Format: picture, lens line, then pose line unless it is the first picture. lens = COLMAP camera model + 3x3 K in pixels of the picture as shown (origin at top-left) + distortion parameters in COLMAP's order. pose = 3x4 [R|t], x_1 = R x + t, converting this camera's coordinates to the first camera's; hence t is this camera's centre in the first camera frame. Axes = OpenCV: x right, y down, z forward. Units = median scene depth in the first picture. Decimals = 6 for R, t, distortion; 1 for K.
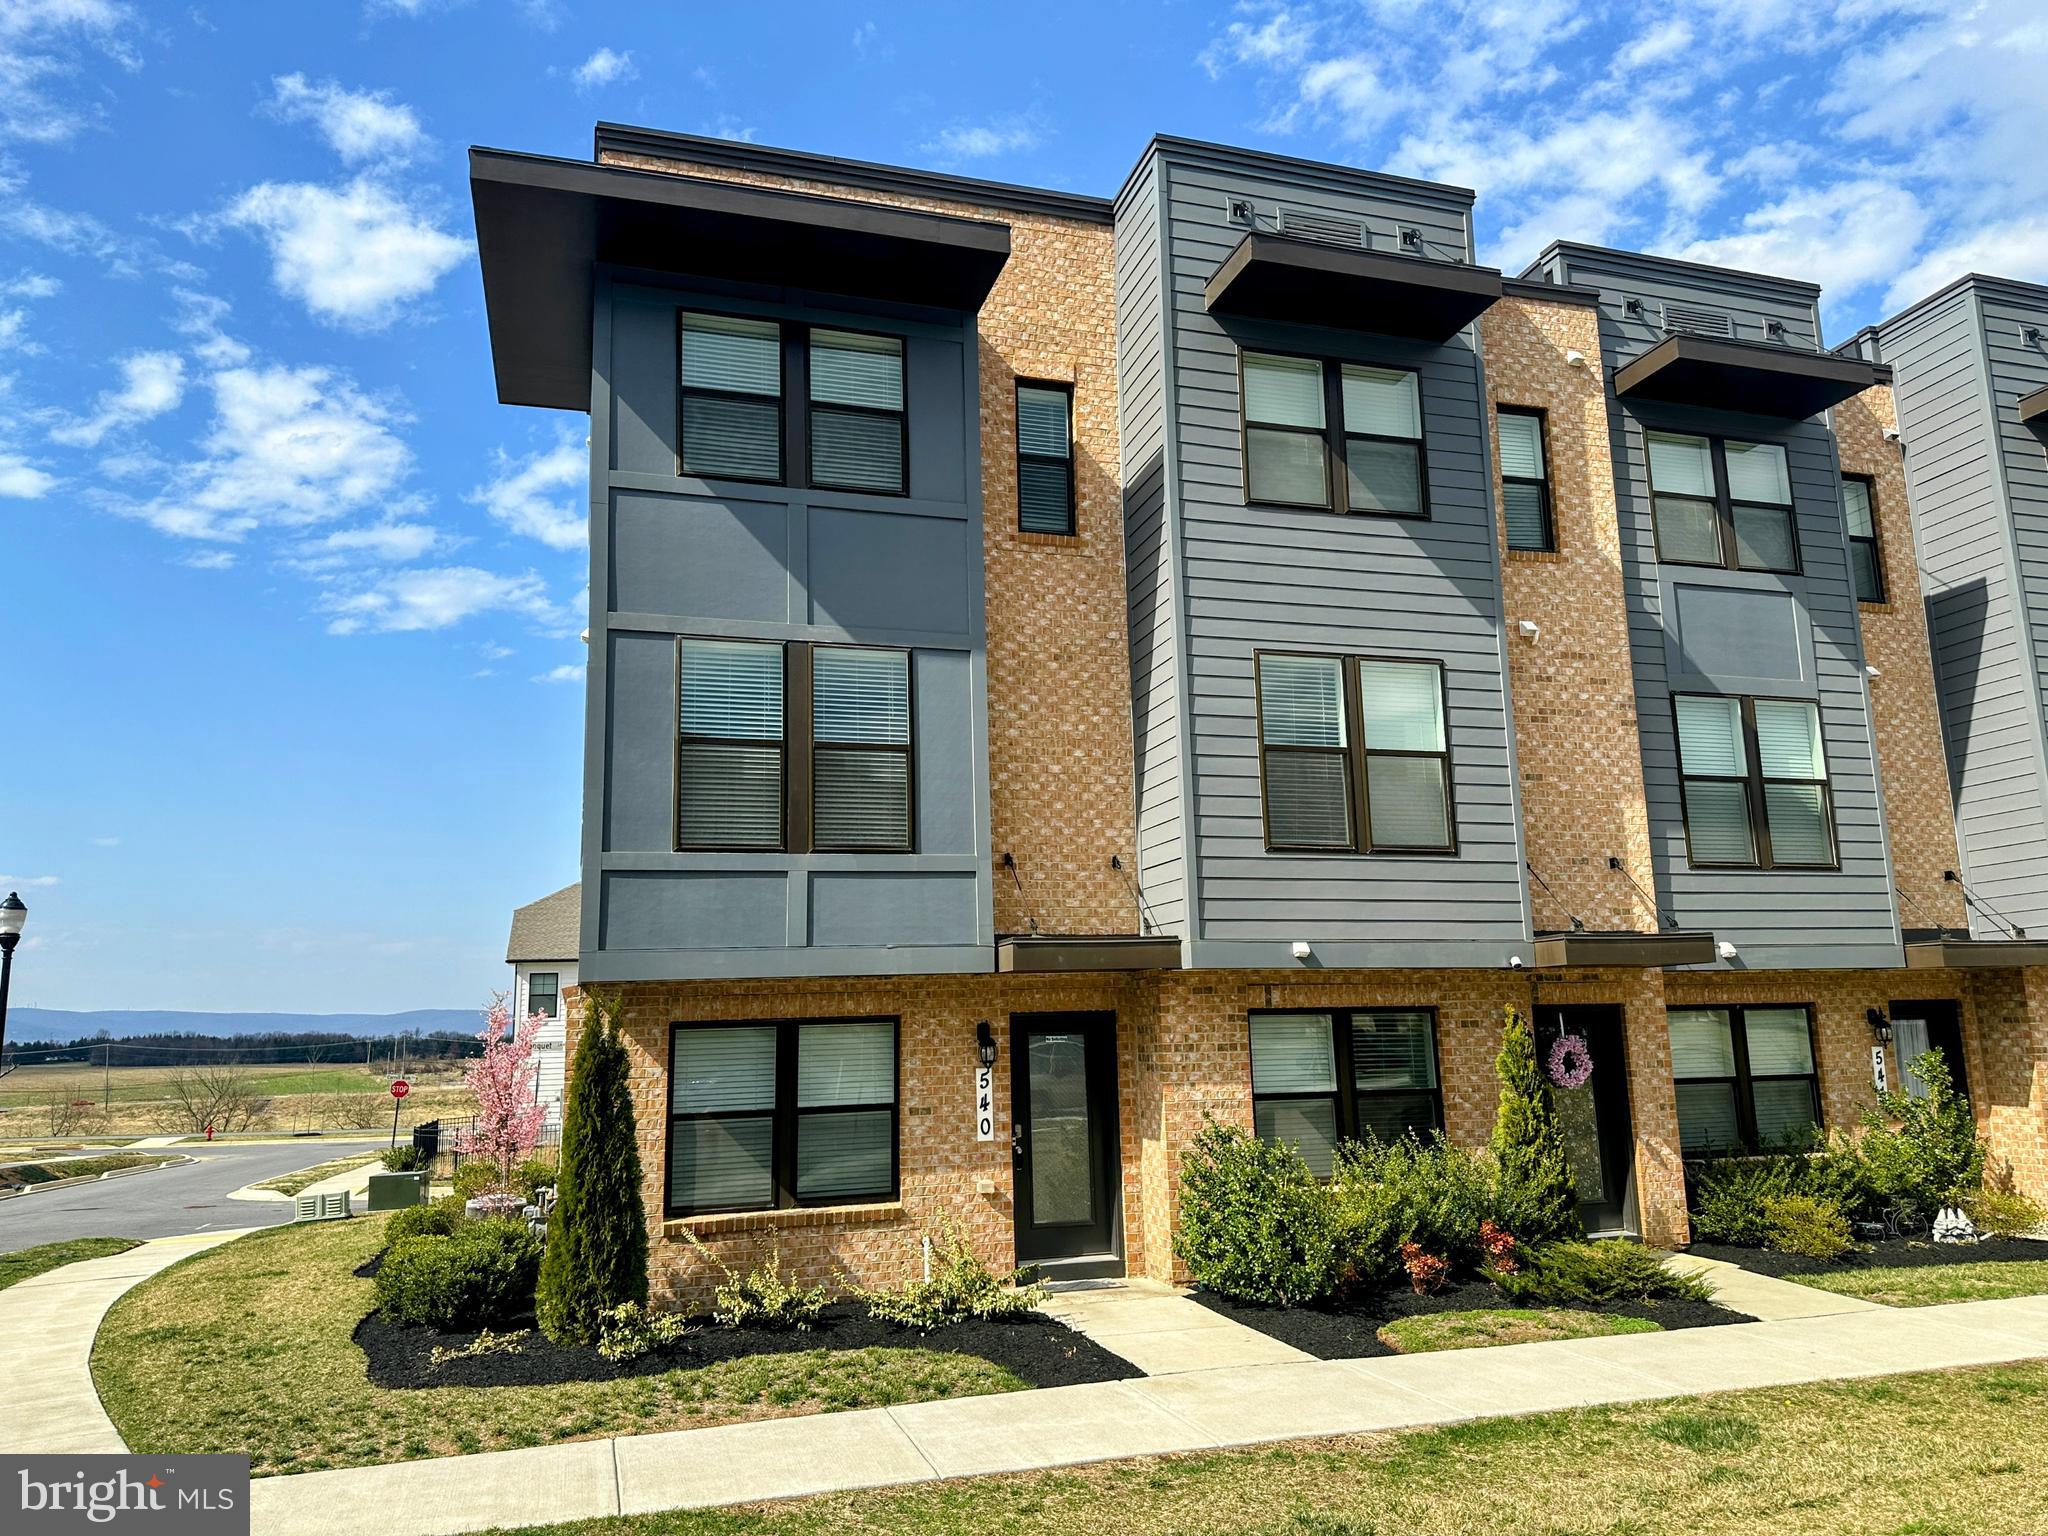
lens RADIAL K [[1411.4, 0, 1024.0], [0, 1411.4, 768.0], [0, 0, 1]] dist [0.153835, -0.192174]
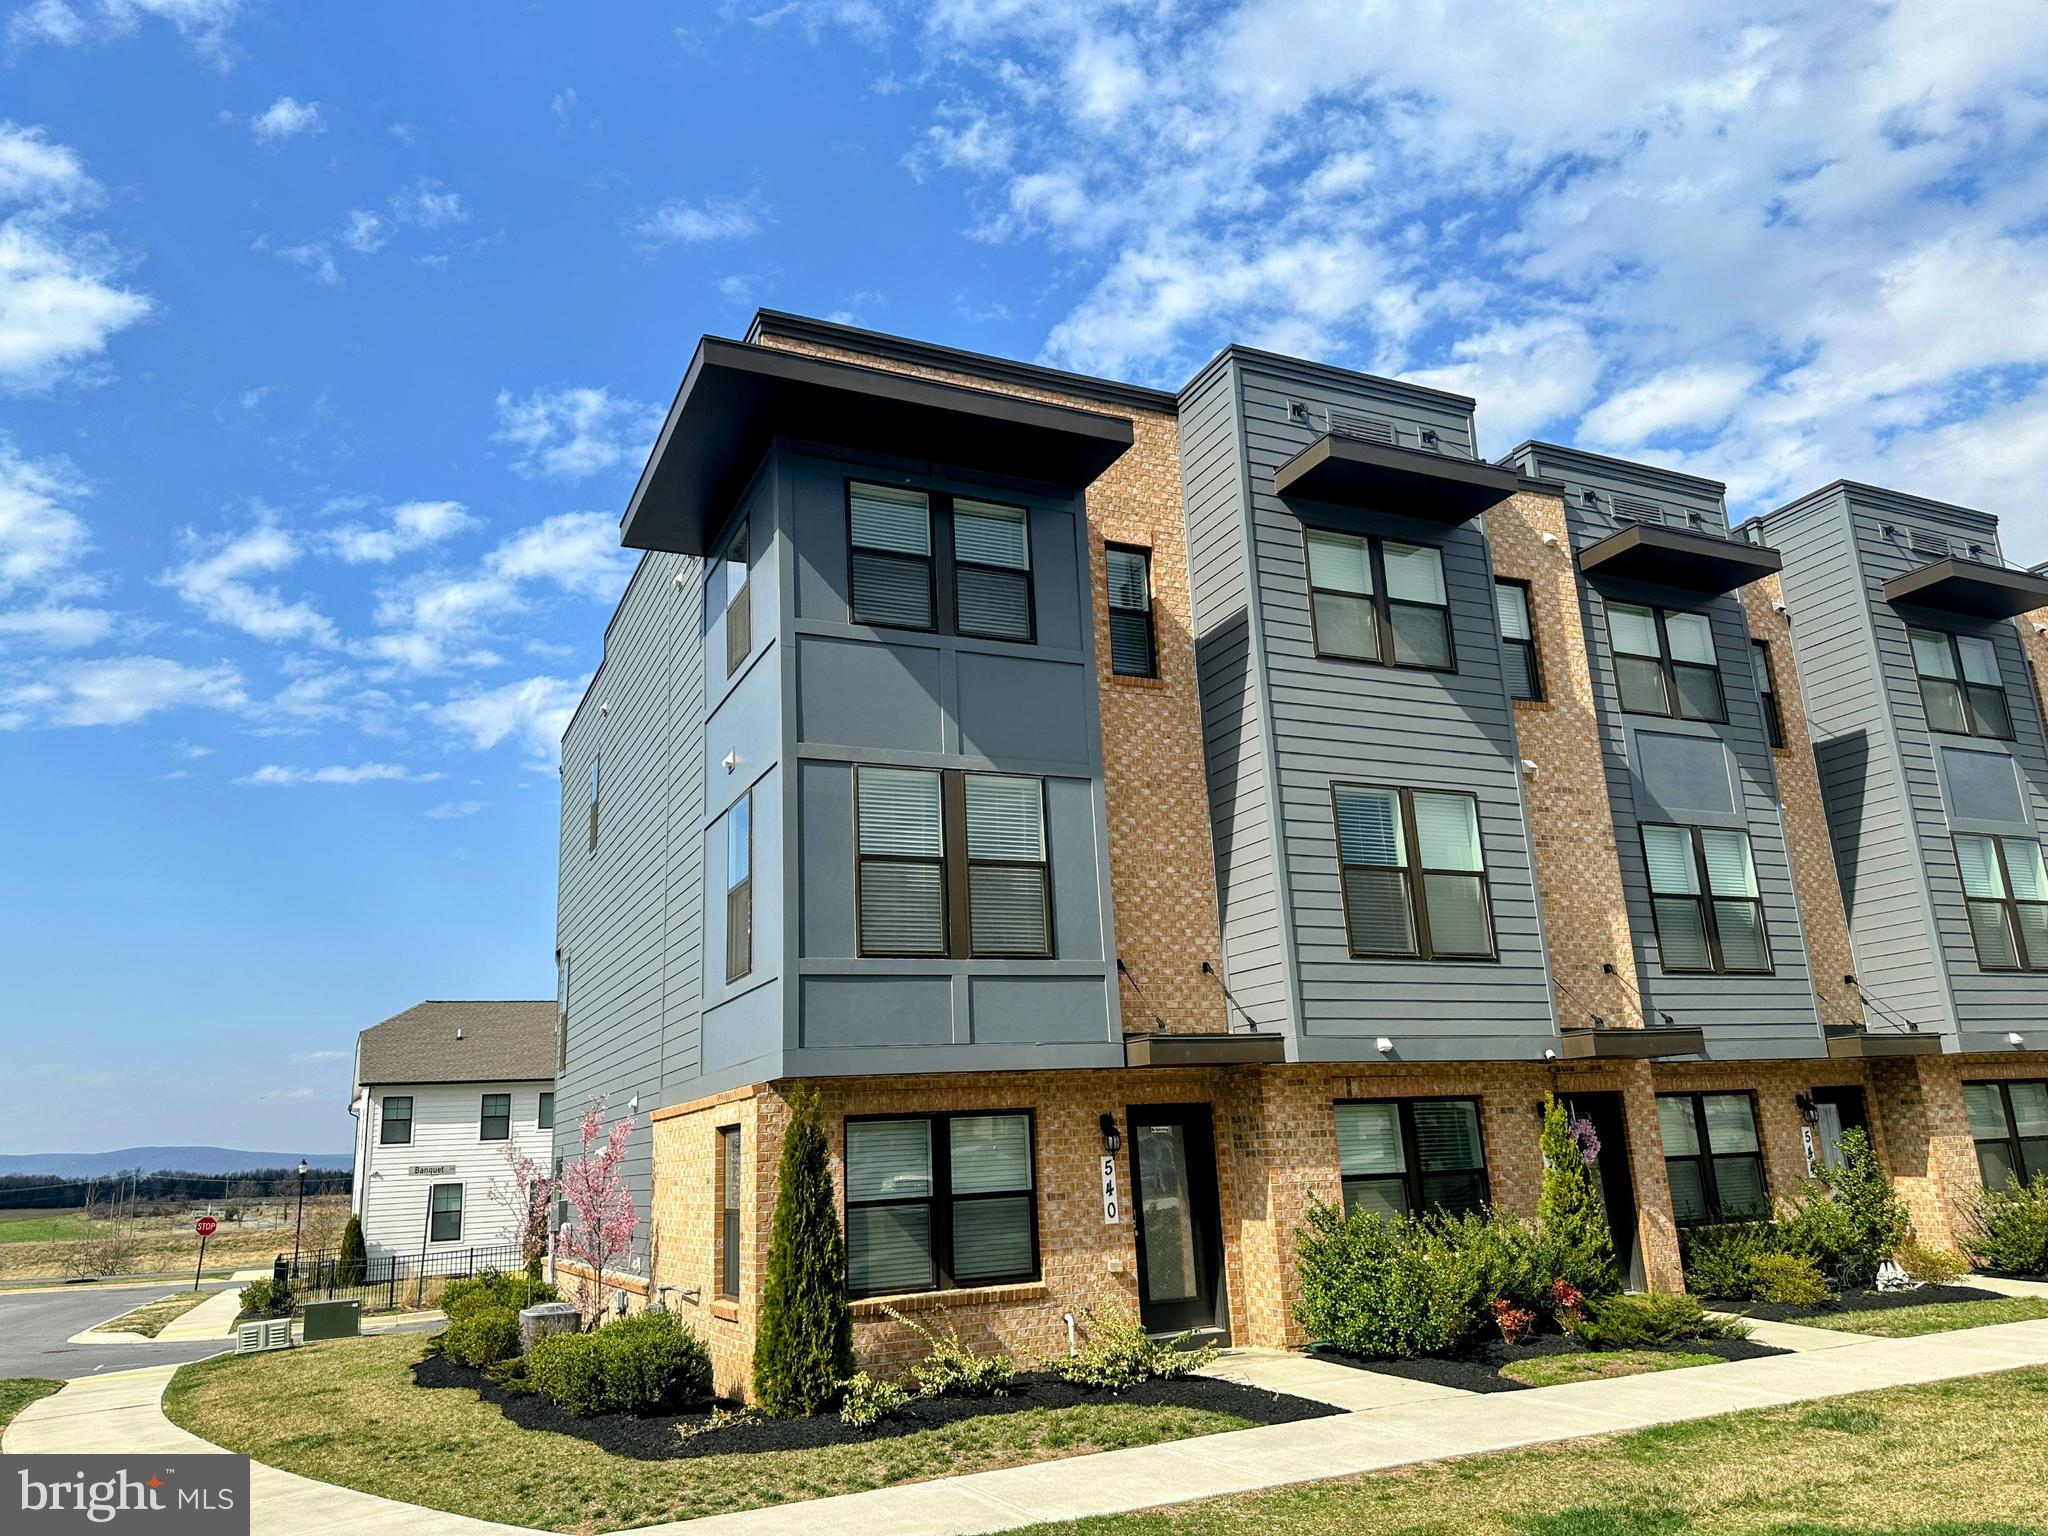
lens RADIAL K [[1418.9, 0, 1024.0], [0, 1418.9, 768.0], [0, 0, 1]] dist [0.170960, -0.232256]
pose [[0.990029, 0.014481, 0.140120, -0.233951], [-0.003532, 0.996941, -0.078076, -0.002521], [-0.140822, 0.076802, 0.987051, -0.109283]]
